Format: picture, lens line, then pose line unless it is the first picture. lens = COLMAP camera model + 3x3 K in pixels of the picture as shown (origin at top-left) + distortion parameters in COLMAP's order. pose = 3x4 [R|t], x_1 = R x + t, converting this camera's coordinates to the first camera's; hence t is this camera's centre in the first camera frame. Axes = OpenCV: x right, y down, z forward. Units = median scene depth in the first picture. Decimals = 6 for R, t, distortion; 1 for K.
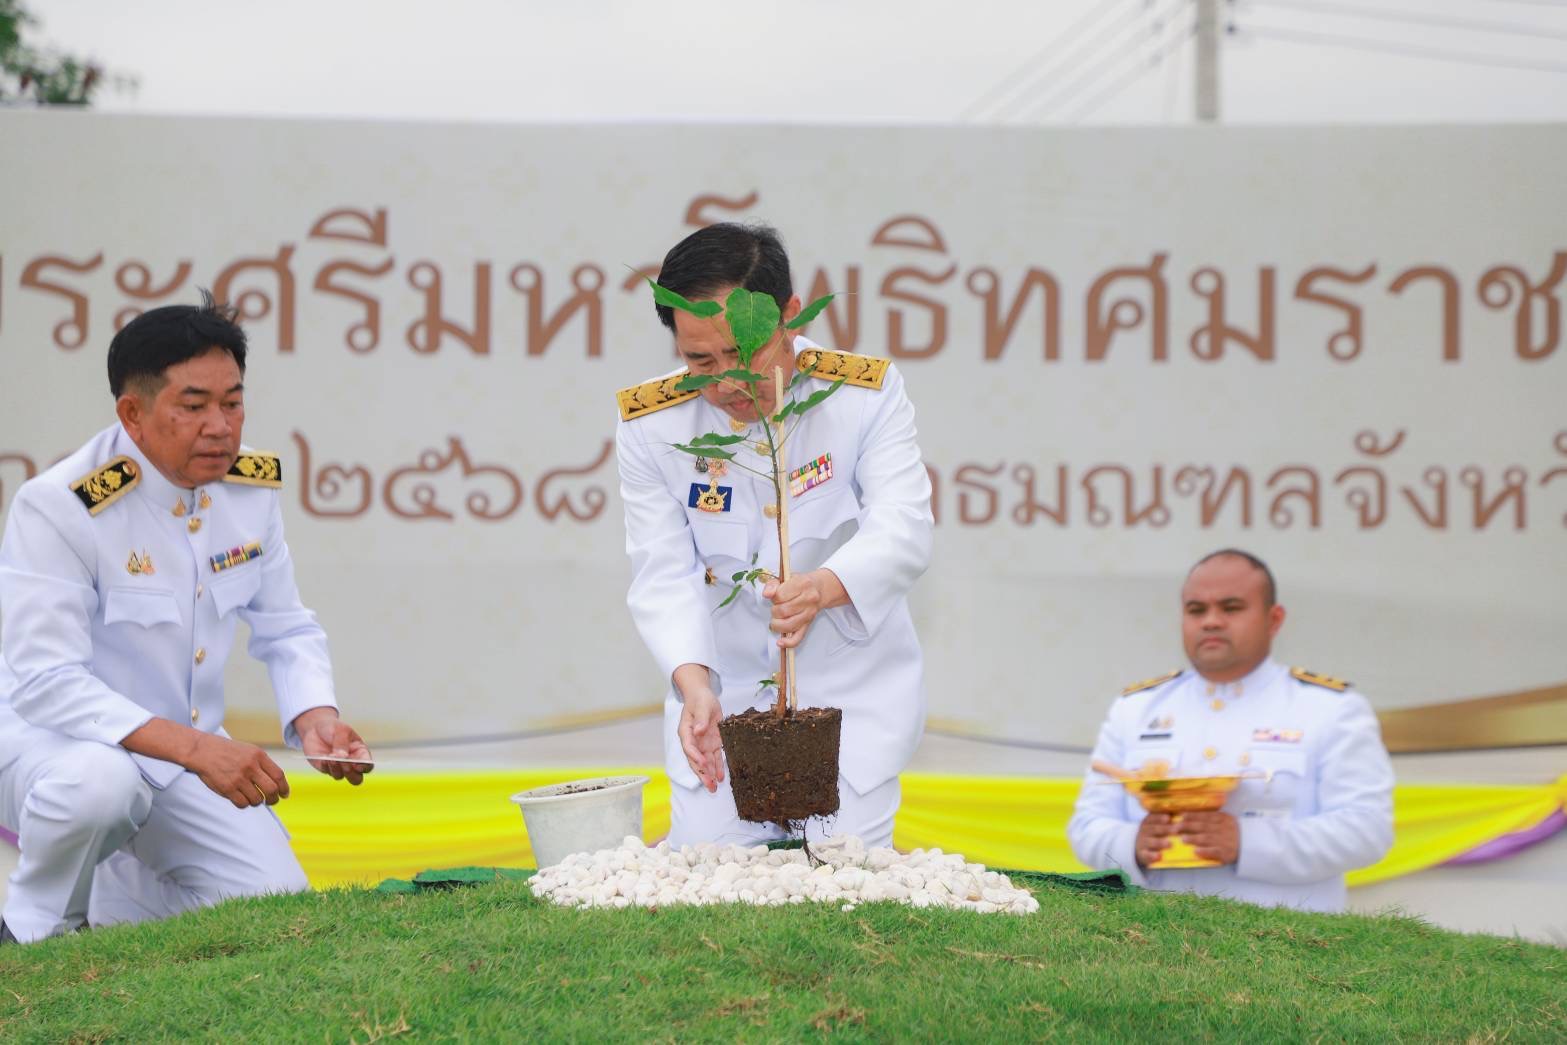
lens RADIAL K [[4365.0, 0, 783.5], [0, 4365.0, 522.5], [0, 0, 1]] dist [0.731970, -0.726063]
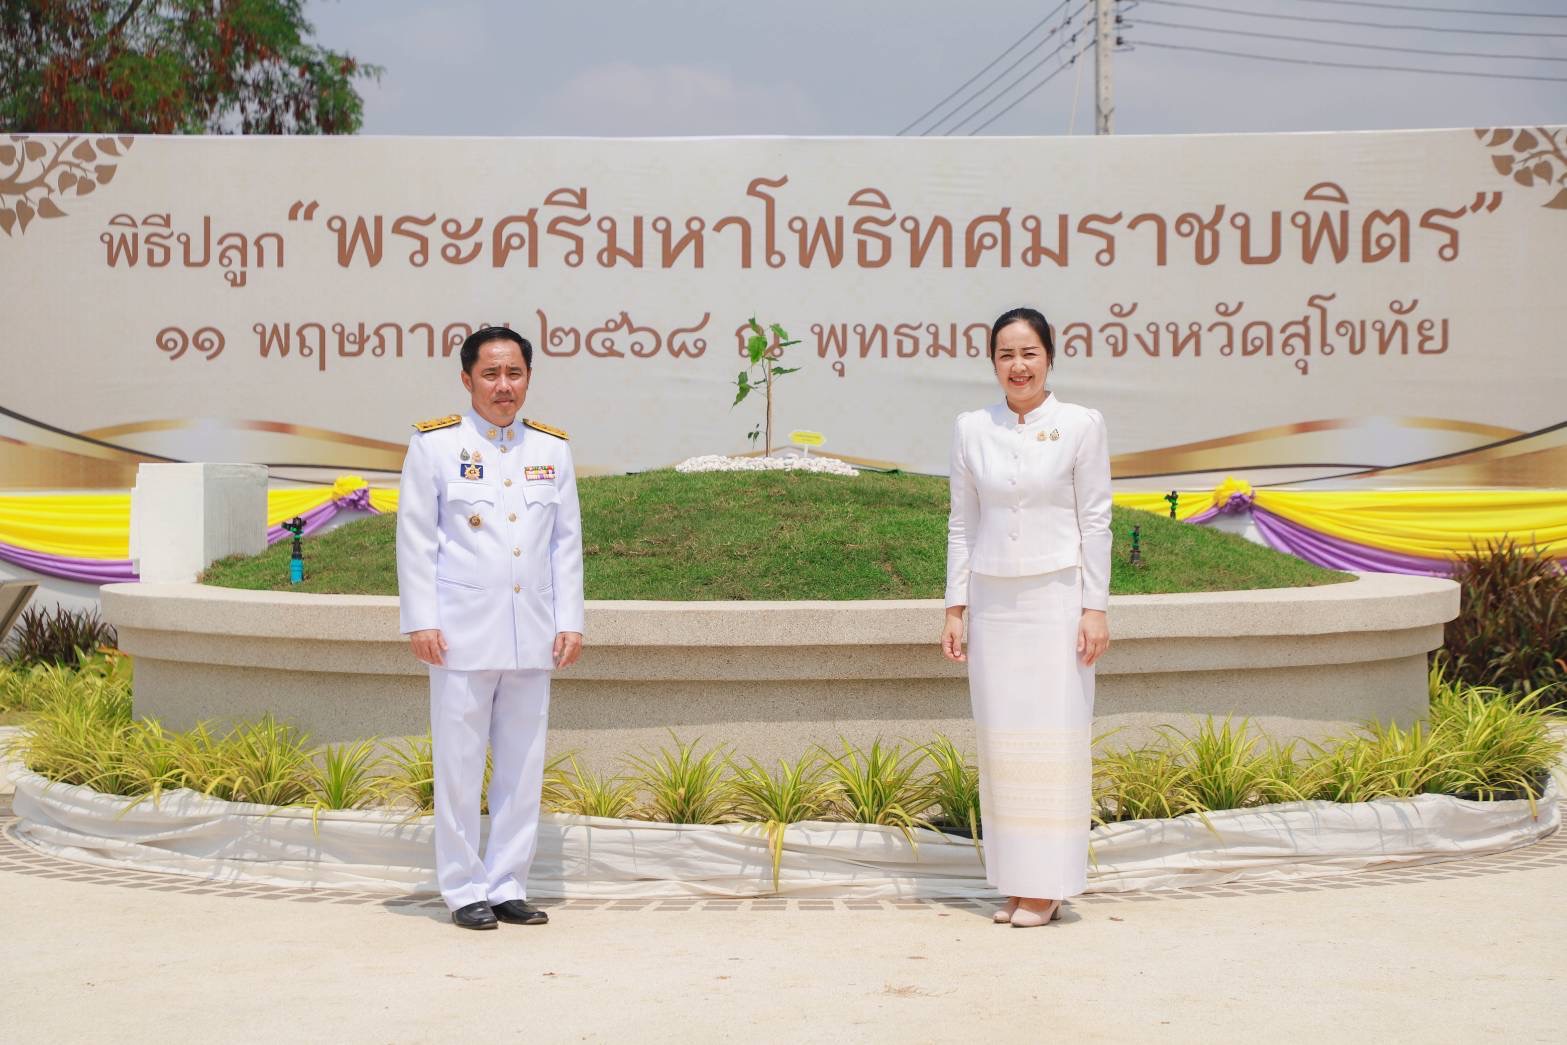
lens RADIAL K [[3788.6, 0, 773.9], [0, 3788.6, 524.1], [0, 0, 1]] dist [0.575846, -0.808592]
pose [[0.999639, -0.007702, -0.025734, 0.028654], [0.008560, 0.999406, 0.033377, 0.016945], [0.025461, -0.033585, 0.999111, -0.600567]]
